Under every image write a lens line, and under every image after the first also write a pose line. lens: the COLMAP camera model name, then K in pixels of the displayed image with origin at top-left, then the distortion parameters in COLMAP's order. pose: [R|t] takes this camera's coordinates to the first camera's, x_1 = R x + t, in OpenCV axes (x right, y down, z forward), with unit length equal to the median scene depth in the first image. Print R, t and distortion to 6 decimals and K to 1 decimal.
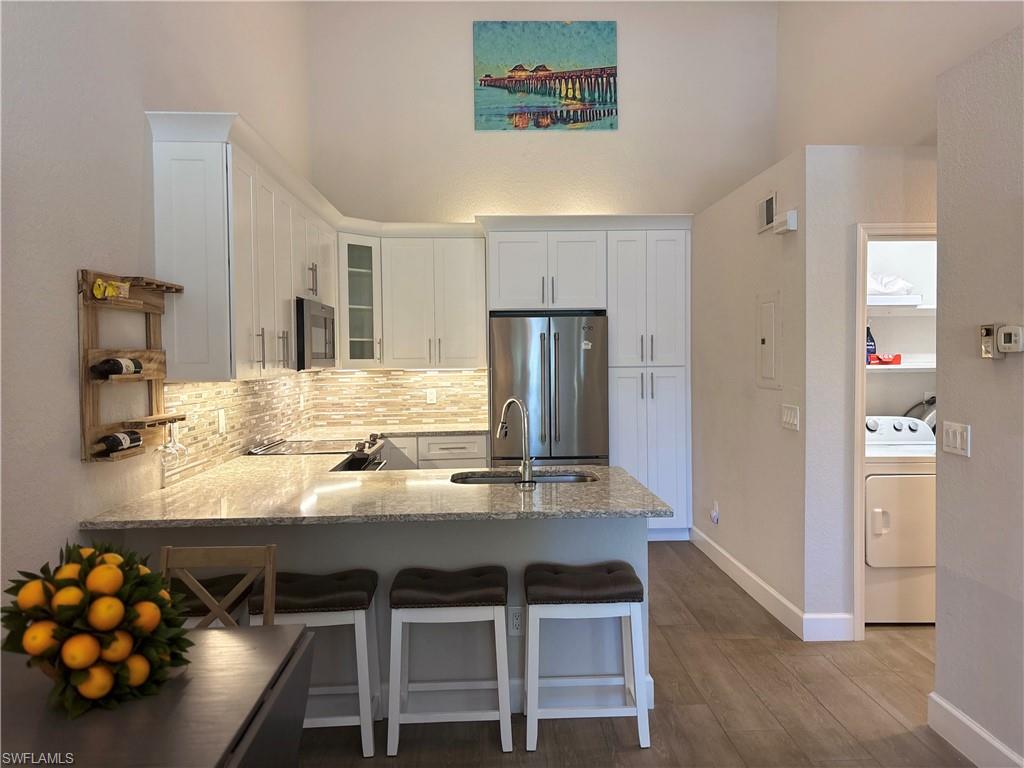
lens RADIAL K [[772.0, 0, 516.3], [0, 772.0, 381.5], [0, 0, 1]] dist [0.055345, -0.063969]
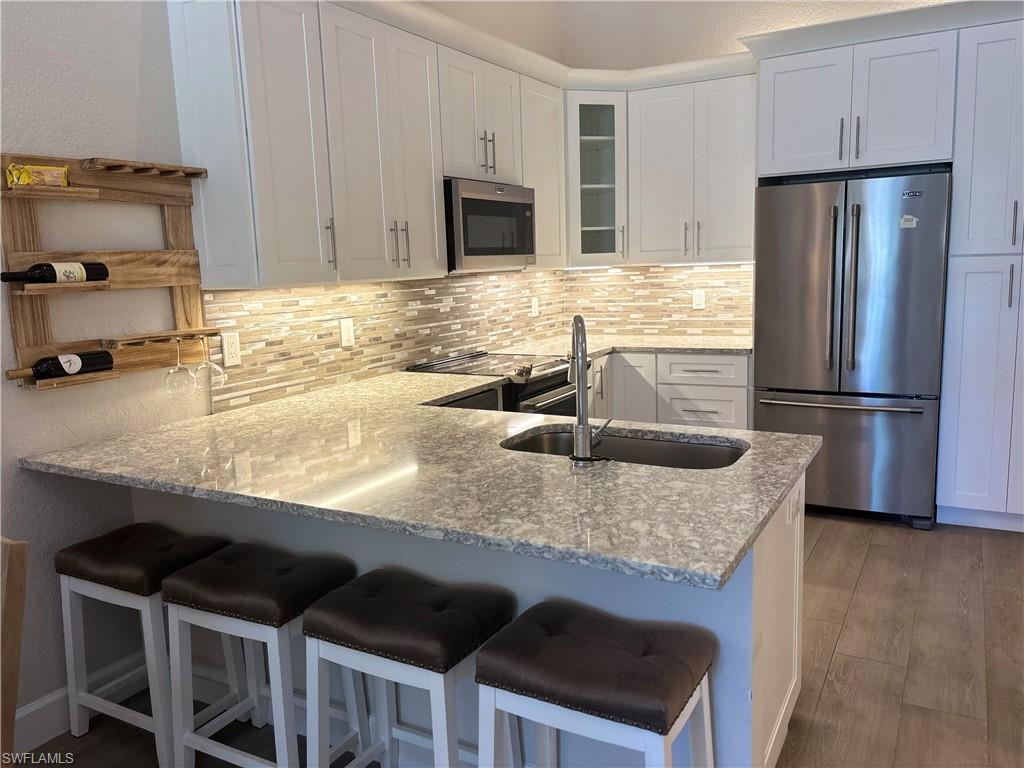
lens RADIAL K [[772.0, 0, 517.5], [0, 772.0, 385.0], [0, 0, 1]] dist [0.055345, -0.063969]
pose [[0.851255, 0.065686, -0.520624, 0.173772], [0.008811, 0.990206, 0.139338, -0.006888], [0.524677, -0.123200, 0.842339, 0.293094]]
